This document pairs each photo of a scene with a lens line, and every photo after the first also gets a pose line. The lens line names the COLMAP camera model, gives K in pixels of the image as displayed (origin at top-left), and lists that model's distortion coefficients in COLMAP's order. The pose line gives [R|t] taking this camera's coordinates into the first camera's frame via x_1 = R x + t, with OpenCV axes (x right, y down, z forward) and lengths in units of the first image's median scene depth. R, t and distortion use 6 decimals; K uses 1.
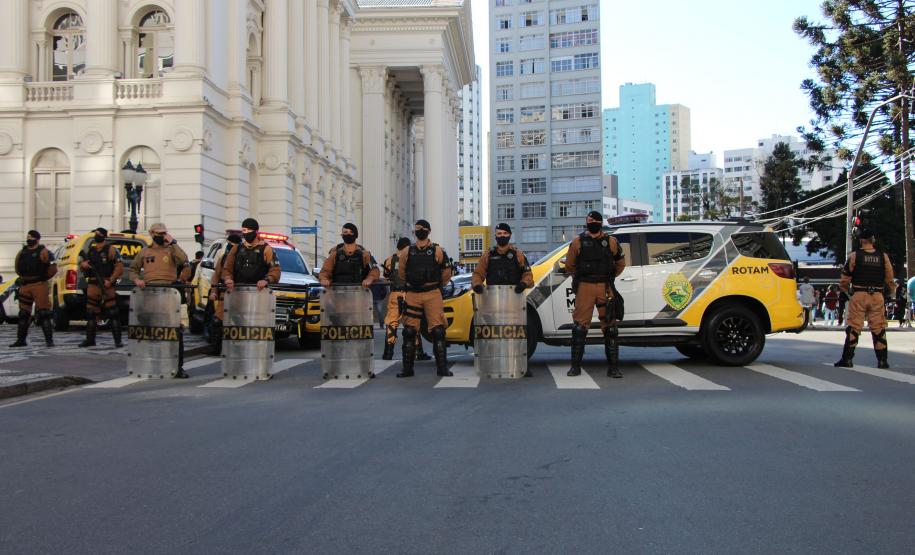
lens RADIAL K [[1367.3, 0, 457.2], [0, 1367.3, 276.8], [0, 0, 1]] dist [-0.037009, 0.000000]
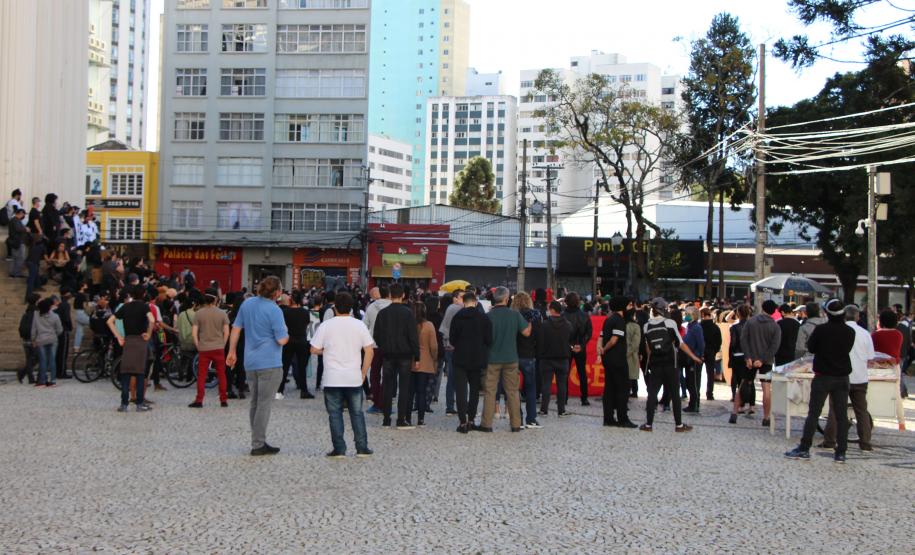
lens RADIAL K [[1367.3, 0, 457.1], [0, 1367.3, 273.4], [0, 0, 1]] dist [-0.037009, 0.000000]
pose [[0.970297, 0.034428, 0.239456, 0.011005], [-0.038559, 0.999177, 0.012587, -0.000249], [-0.238825, -0.021447, 0.970826, 0.444602]]
